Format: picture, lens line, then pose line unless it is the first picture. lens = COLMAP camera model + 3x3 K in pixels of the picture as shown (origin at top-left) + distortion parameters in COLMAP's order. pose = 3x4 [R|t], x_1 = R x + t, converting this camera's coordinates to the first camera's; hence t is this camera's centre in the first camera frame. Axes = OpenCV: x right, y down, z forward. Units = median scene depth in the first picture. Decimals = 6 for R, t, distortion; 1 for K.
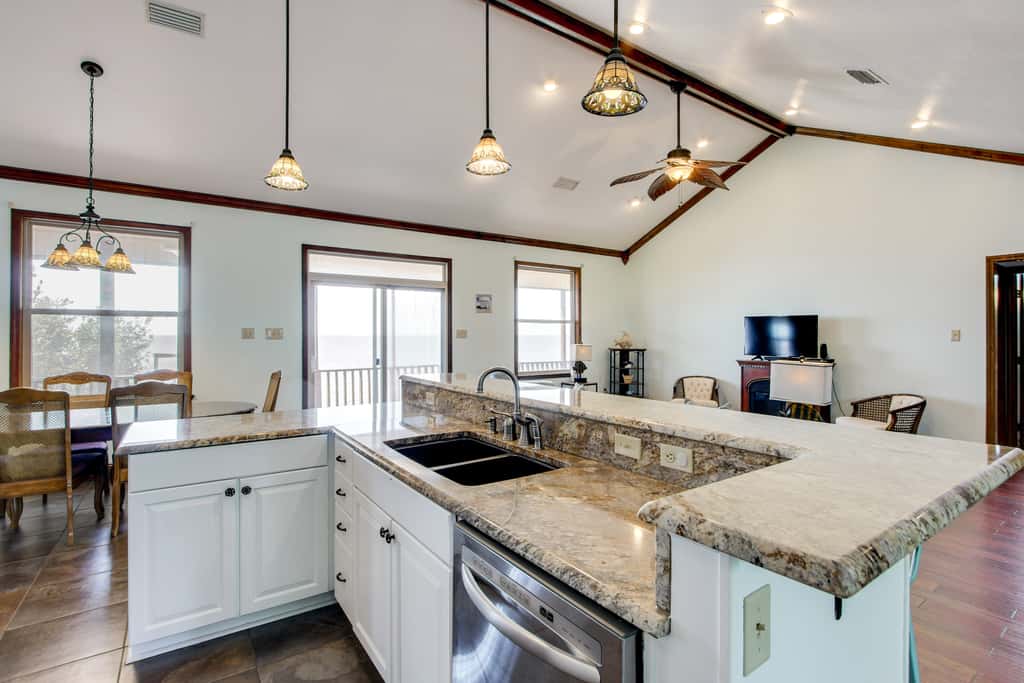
lens RADIAL K [[477.8, 0, 515.9], [0, 477.8, 337.7], [0, 0, 1]] dist [-0.001695, -0.003184]
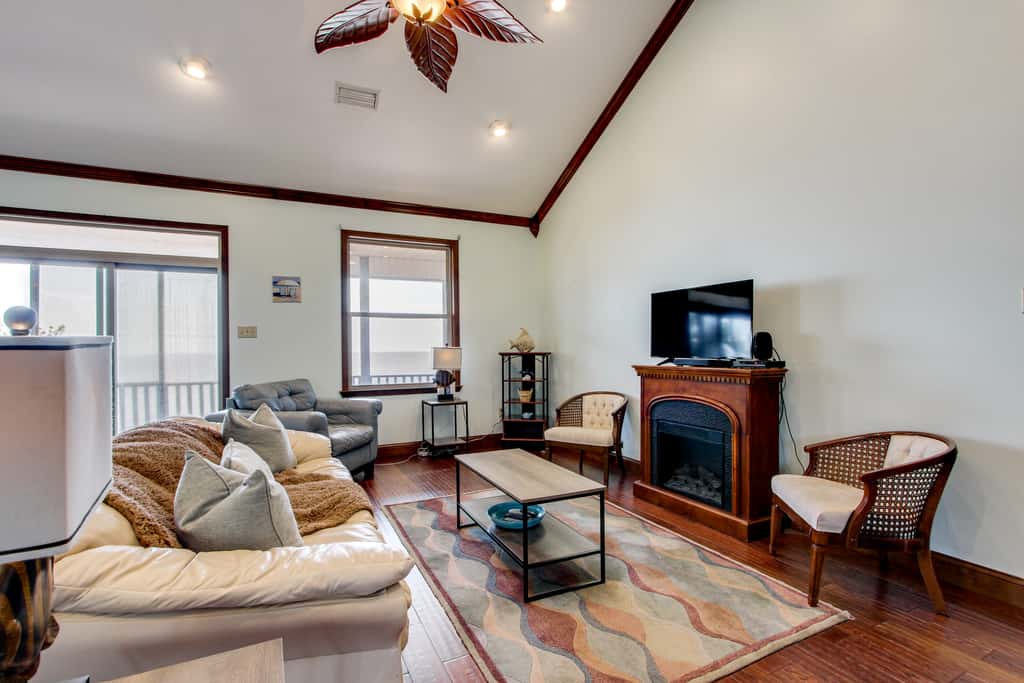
lens RADIAL K [[477.8, 0, 505.9], [0, 477.8, 347.7], [0, 0, 1]] dist [-0.001695, -0.003184]
pose [[0.987926, -0.013295, -0.154358, 0.358995], [0.011618, 0.999863, -0.011762, 0.026865], [0.154493, 0.009827, 0.987945, 0.348763]]
